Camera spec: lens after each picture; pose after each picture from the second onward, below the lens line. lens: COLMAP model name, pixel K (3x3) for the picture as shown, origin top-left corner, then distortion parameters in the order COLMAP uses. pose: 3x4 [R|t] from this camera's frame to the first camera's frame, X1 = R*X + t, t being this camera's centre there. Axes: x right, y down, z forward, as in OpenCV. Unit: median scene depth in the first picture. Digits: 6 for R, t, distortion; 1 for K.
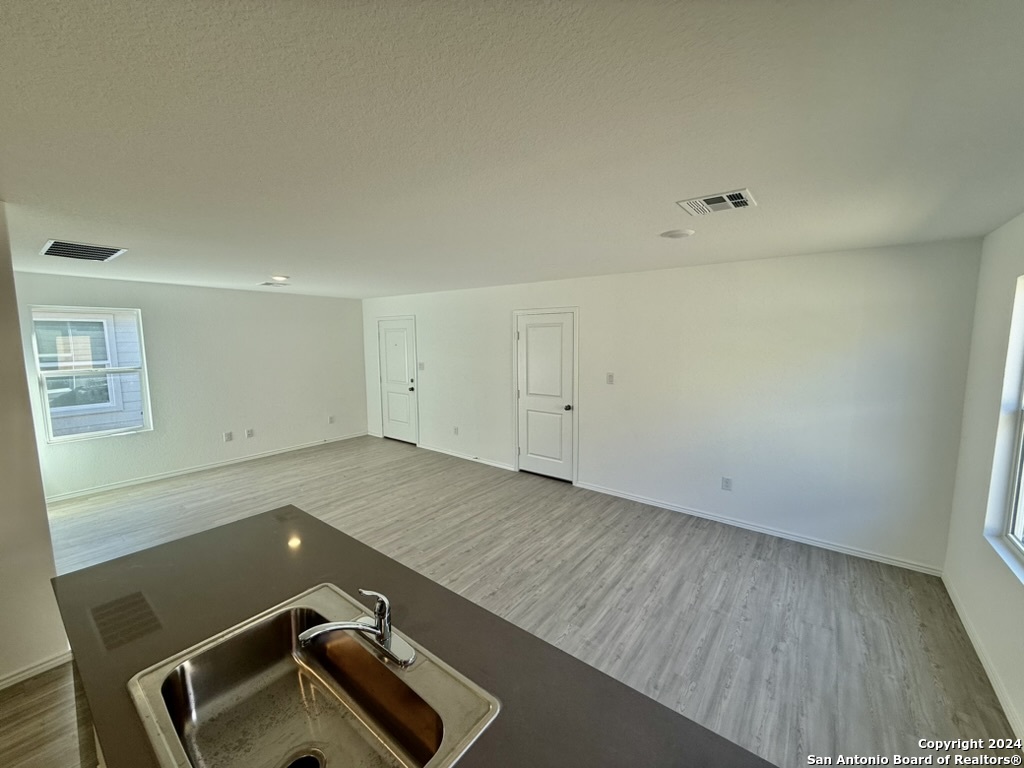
lens RADIAL K [[407.3, 0, 512.0], [0, 407.3, 384.0], [0, 0, 1]] dist [0.002124, 0.000047]
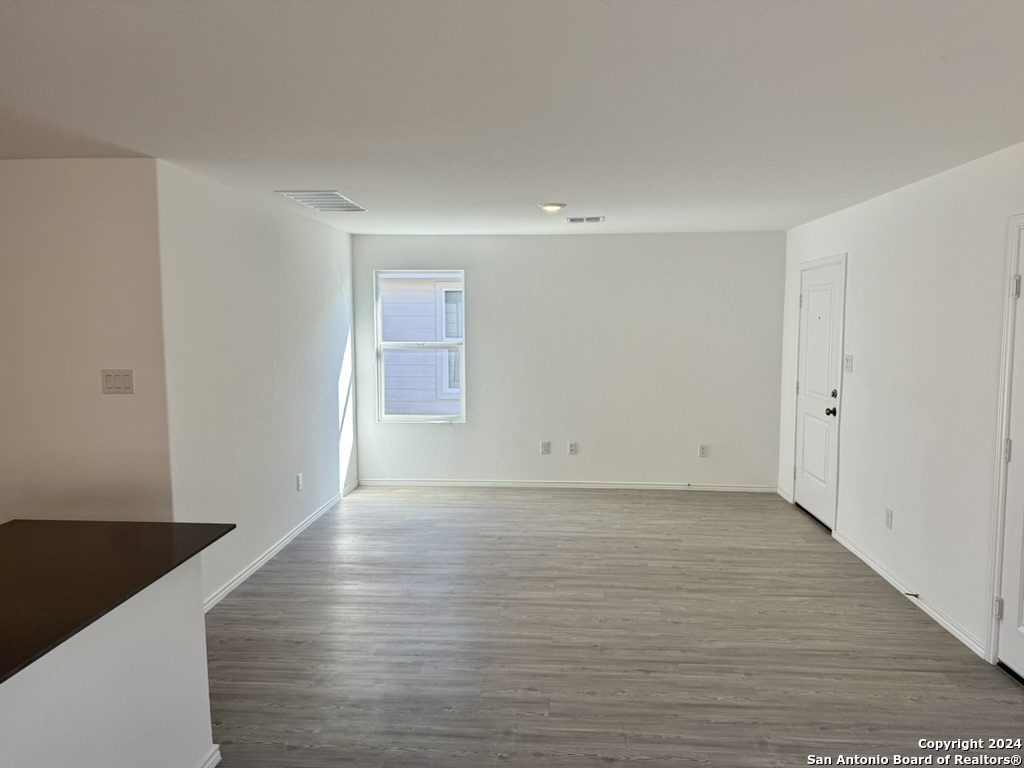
lens RADIAL K [[715.4, 0, 512.0], [0, 715.4, 384.0], [0, 0, 1]] dist [0.086326, -0.140071]
pose [[0.554902, 0.077692, -0.828280, 0.335845], [-0.096173, 0.994945, 0.028894, -0.010735], [0.826338, 0.063625, 0.559568, 0.319255]]
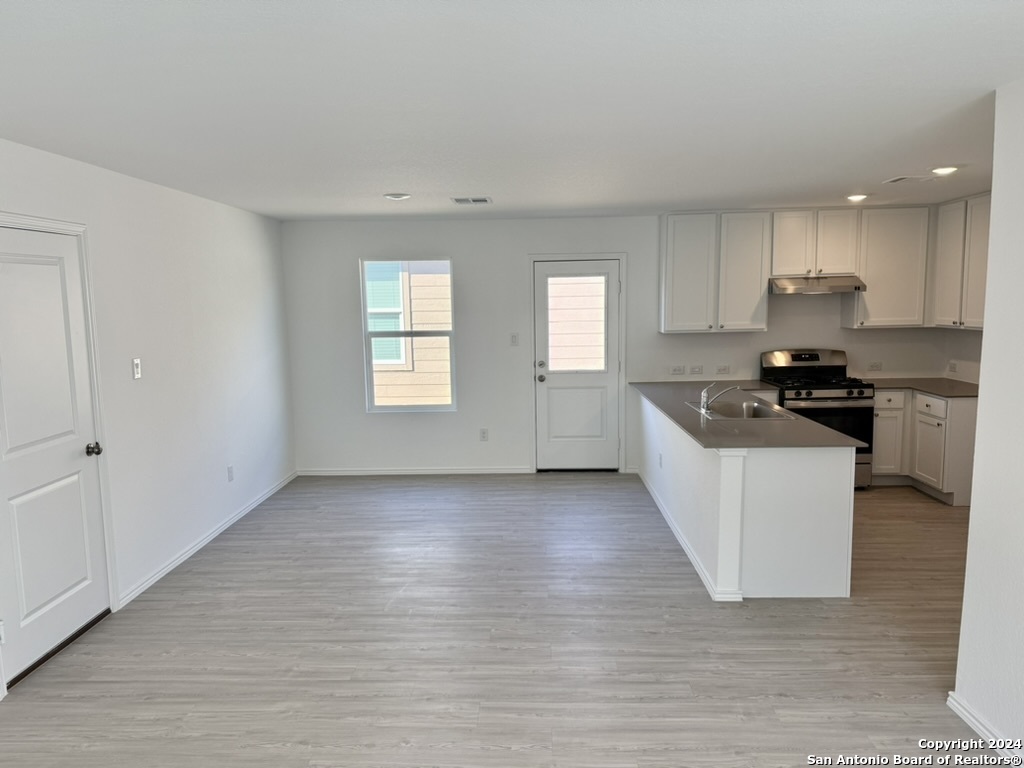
lens RADIAL K [[715.4, 0, 512.0], [0, 715.4, 384.0], [0, 0, 1]] dist [0.086326, -0.140071]
pose [[-0.582029, -0.090109, 0.808160, -0.792441], [0.109778, 0.976036, 0.187888, -0.114412], [-0.805724, 0.198075, -0.558189, 1.100251]]
